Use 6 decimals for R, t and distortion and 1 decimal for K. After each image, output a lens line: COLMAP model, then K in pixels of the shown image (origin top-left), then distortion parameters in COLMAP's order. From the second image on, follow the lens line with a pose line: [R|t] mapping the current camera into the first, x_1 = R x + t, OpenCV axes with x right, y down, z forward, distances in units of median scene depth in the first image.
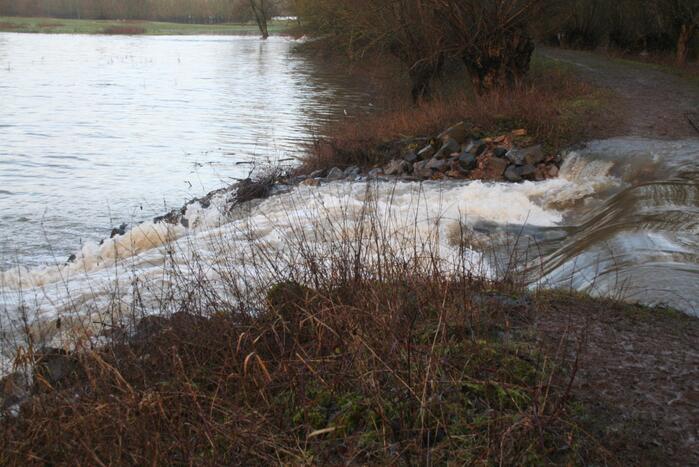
lens RADIAL K [[1020.9, 0, 349.5], [0, 1020.9, 233.5], [0, 0, 1]] dist [-0.000790, 0.071471]
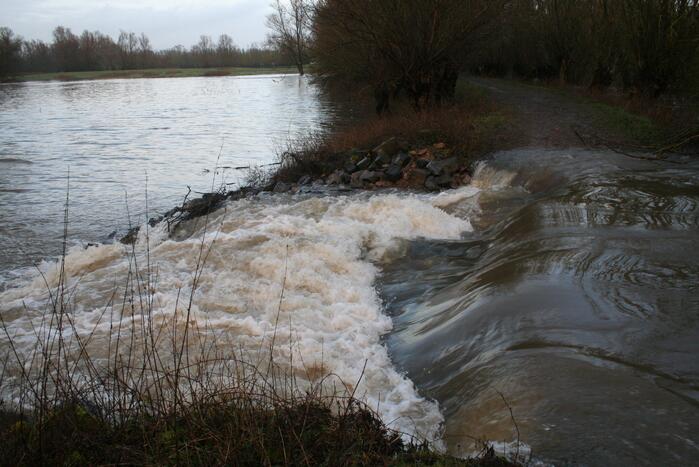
lens RADIAL K [[598.1, 0, 349.5], [0, 598.1, 233.5], [0, 0, 1]] dist [-0.153187, 0.142739]
pose [[0.999438, -0.021592, -0.025632, 0.066611], [0.023432, 0.996998, 0.073801, -0.043795], [0.023961, -0.074360, 0.996944, 0.253743]]
